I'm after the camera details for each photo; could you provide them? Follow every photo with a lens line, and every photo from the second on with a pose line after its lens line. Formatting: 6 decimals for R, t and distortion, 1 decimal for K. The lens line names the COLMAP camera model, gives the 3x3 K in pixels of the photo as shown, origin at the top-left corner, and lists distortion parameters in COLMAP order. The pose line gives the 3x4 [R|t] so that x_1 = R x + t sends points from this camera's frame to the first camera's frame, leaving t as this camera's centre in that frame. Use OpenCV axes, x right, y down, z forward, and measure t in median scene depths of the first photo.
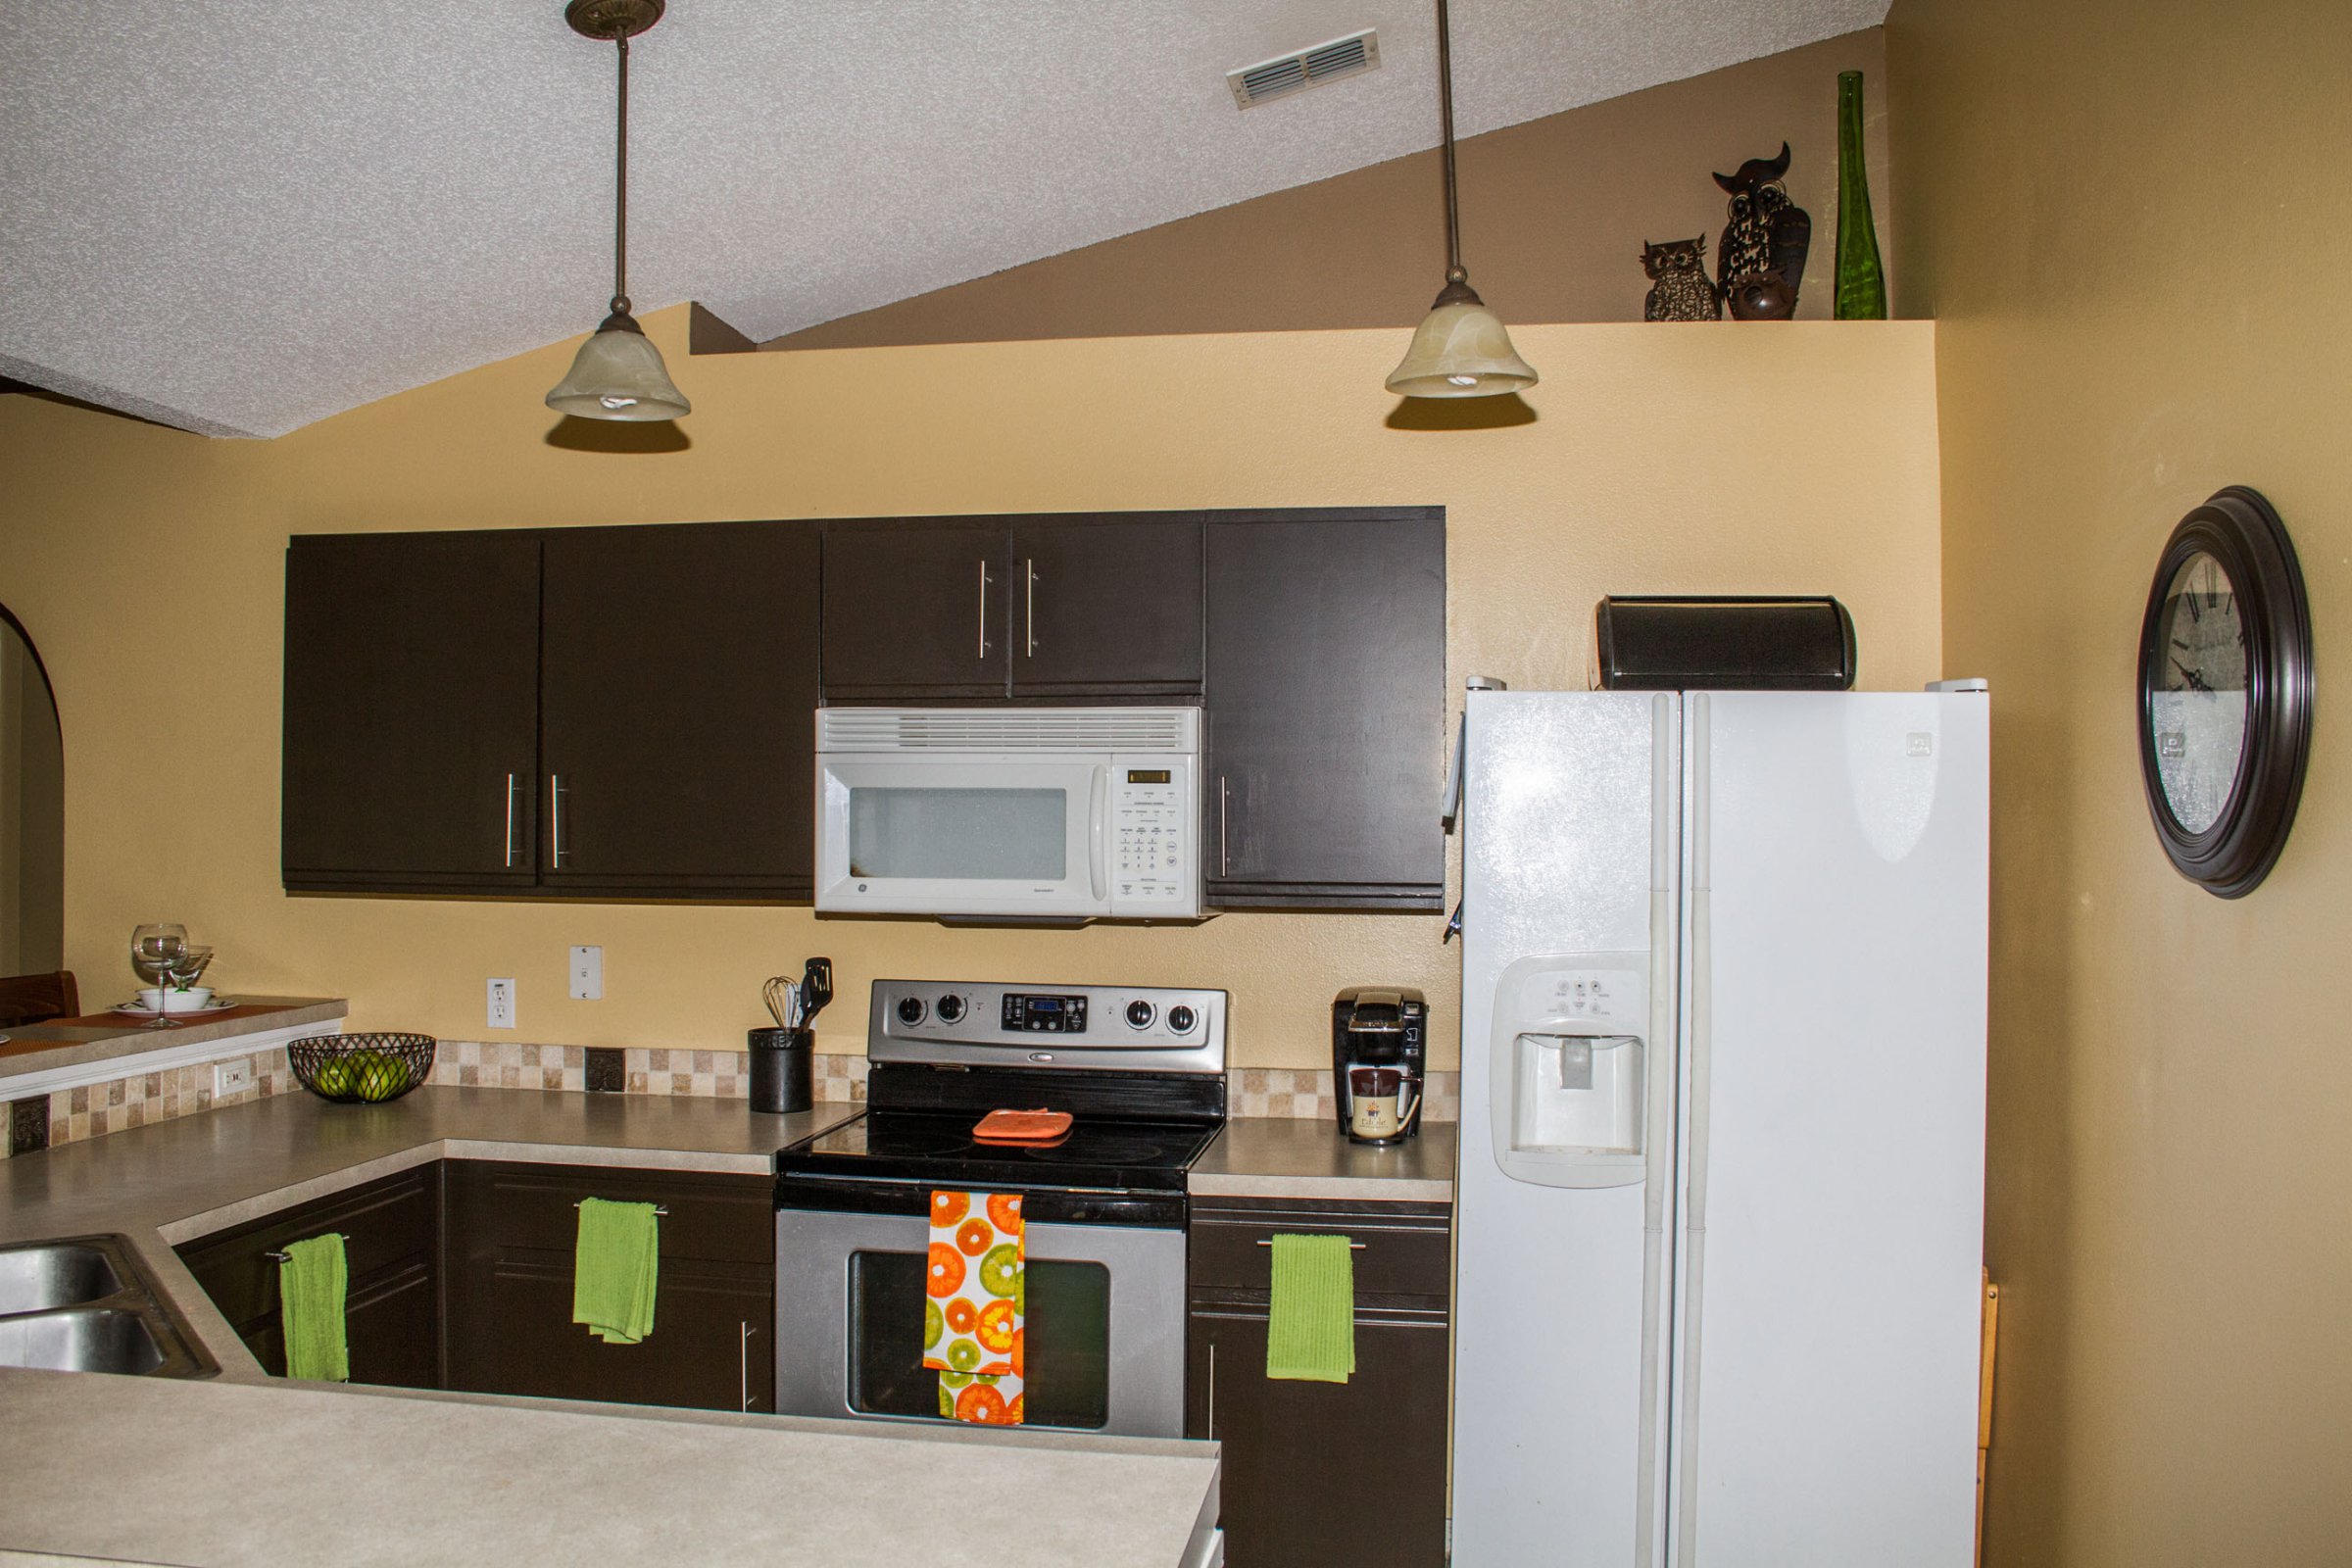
lens RADIAL K [[1894.9, 0, 1125.7], [0, 1894.9, 799.9], [0, 0, 1]] dist [-0.161205, 0.144128]
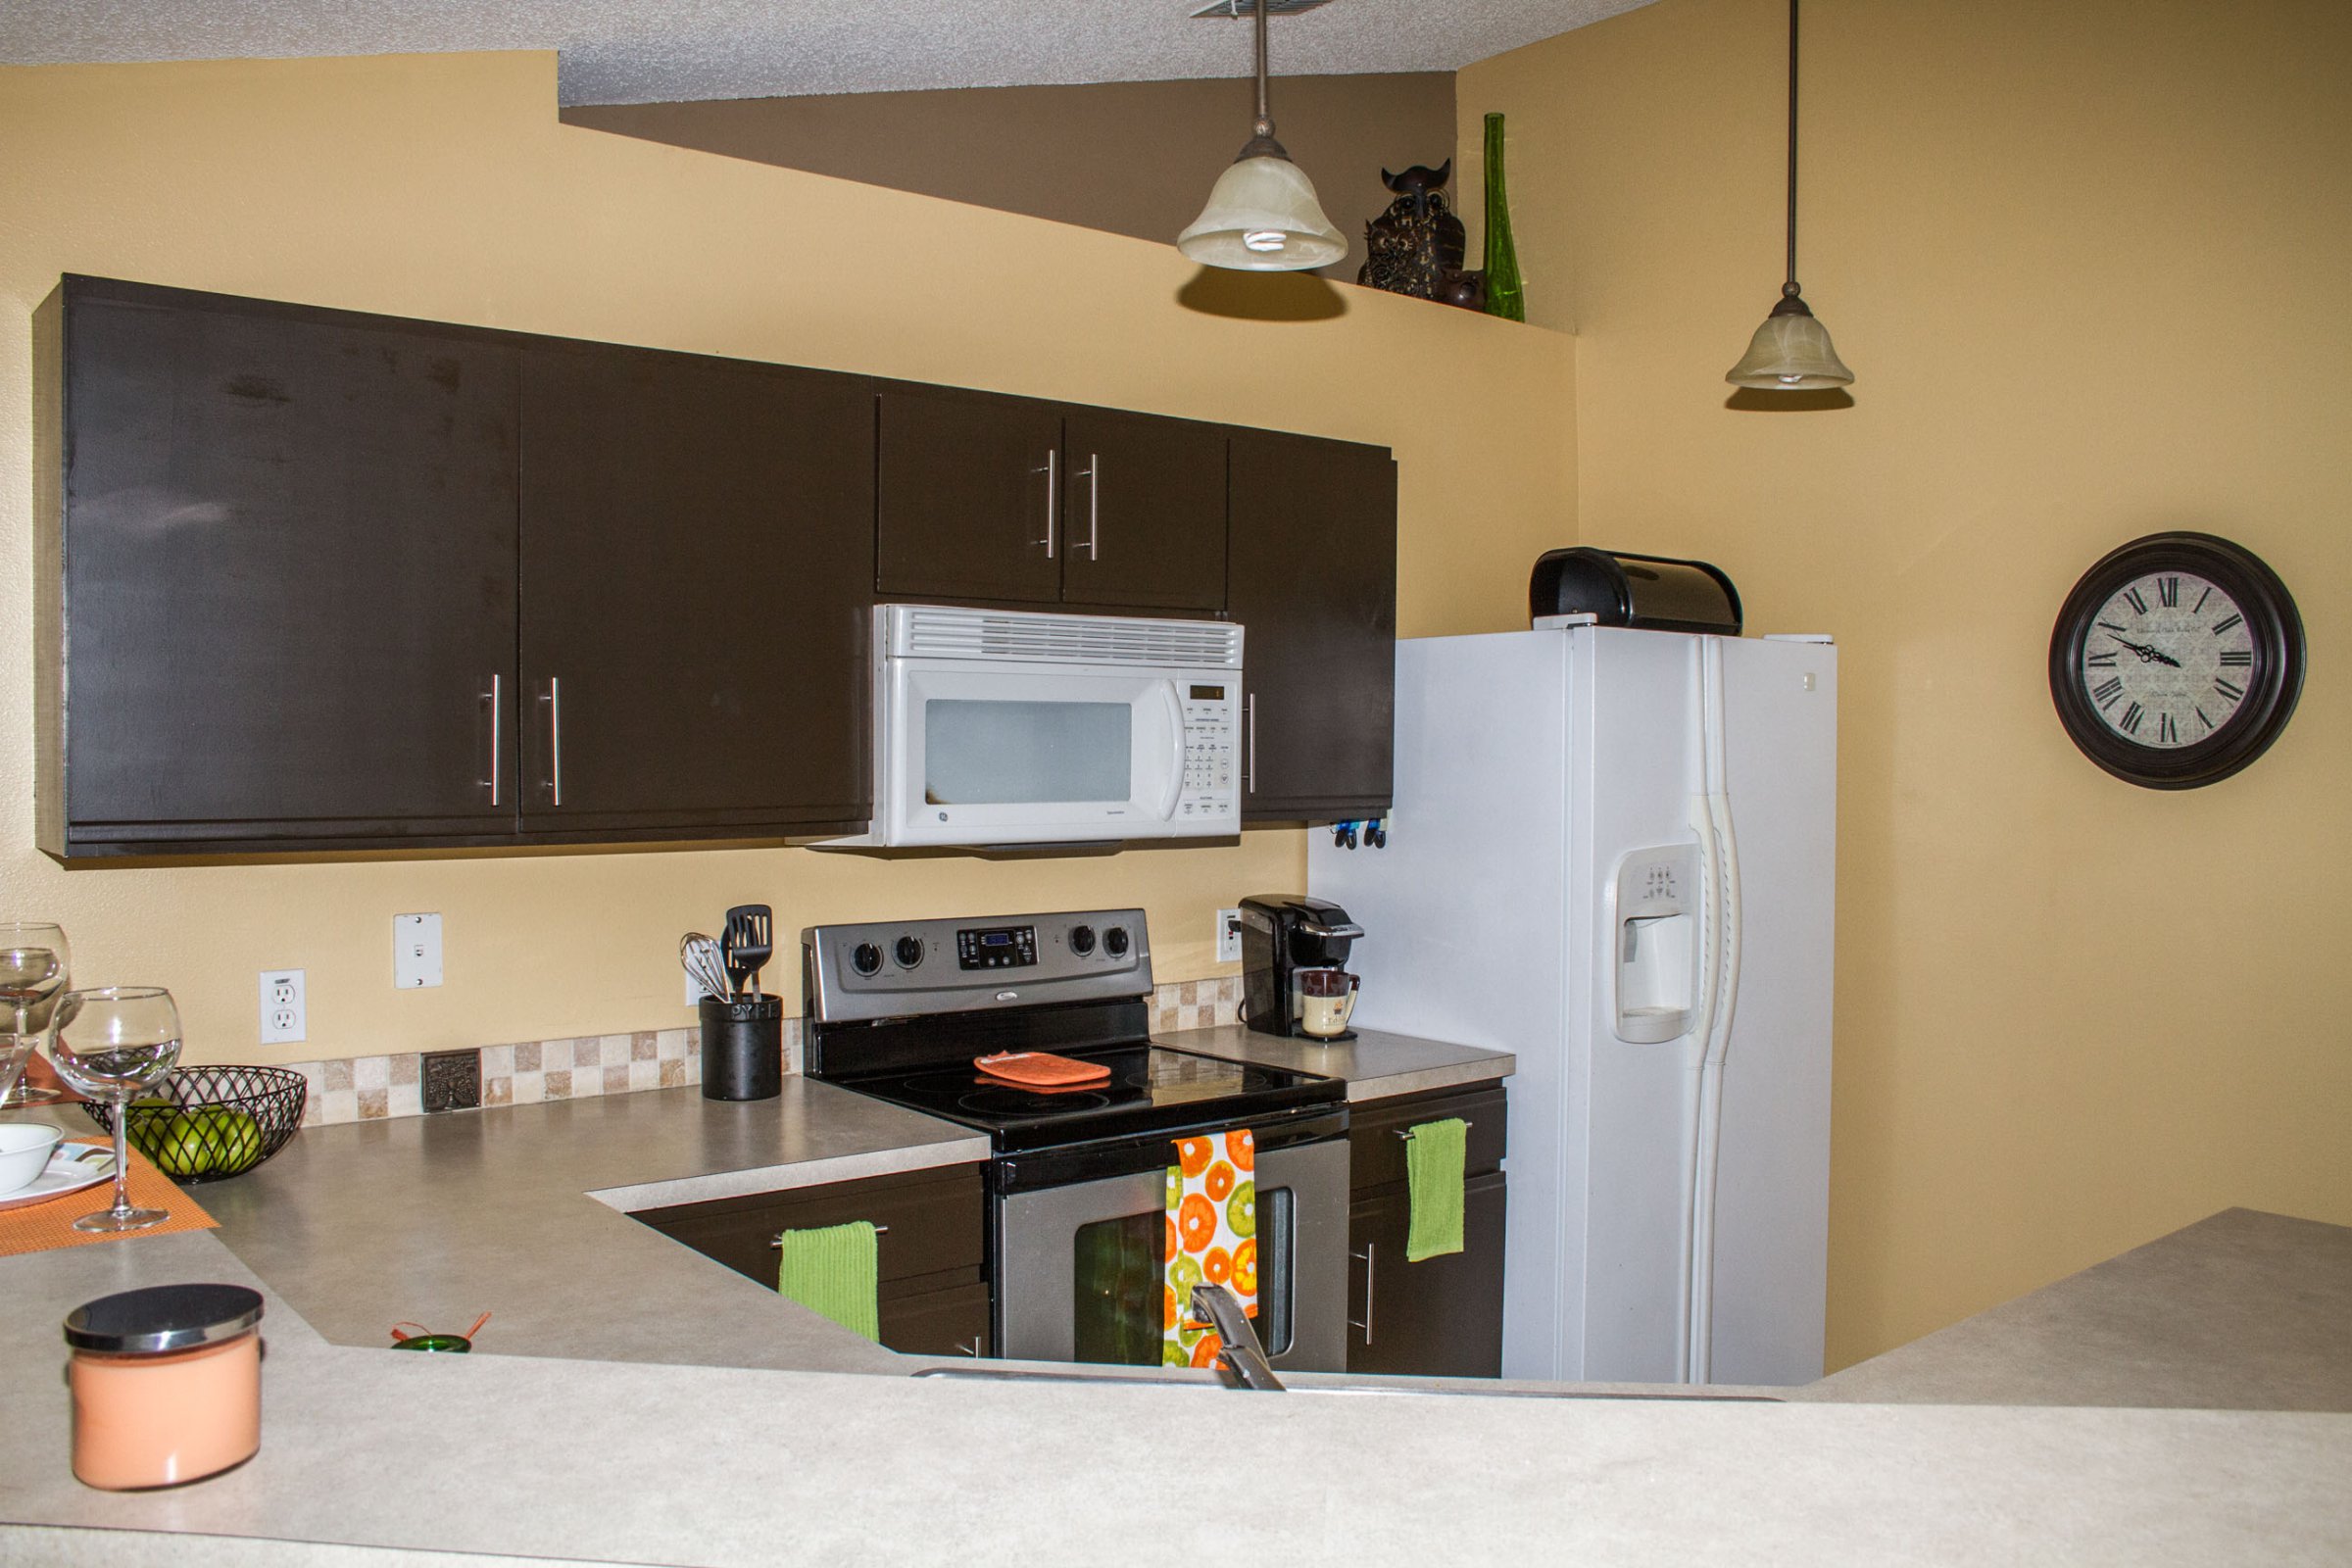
lens RADIAL K [[1941.5, 0, 1144.5], [0, 1941.5, 795.5], [0, 0, 1]] dist [-0.159327, 0.118197]
pose [[0.662538, -0.025659, 0.748589, -0.739620], [-0.011180, 0.998963, 0.044135, -0.002990], [-0.748945, -0.037610, 0.661564, 0.351718]]
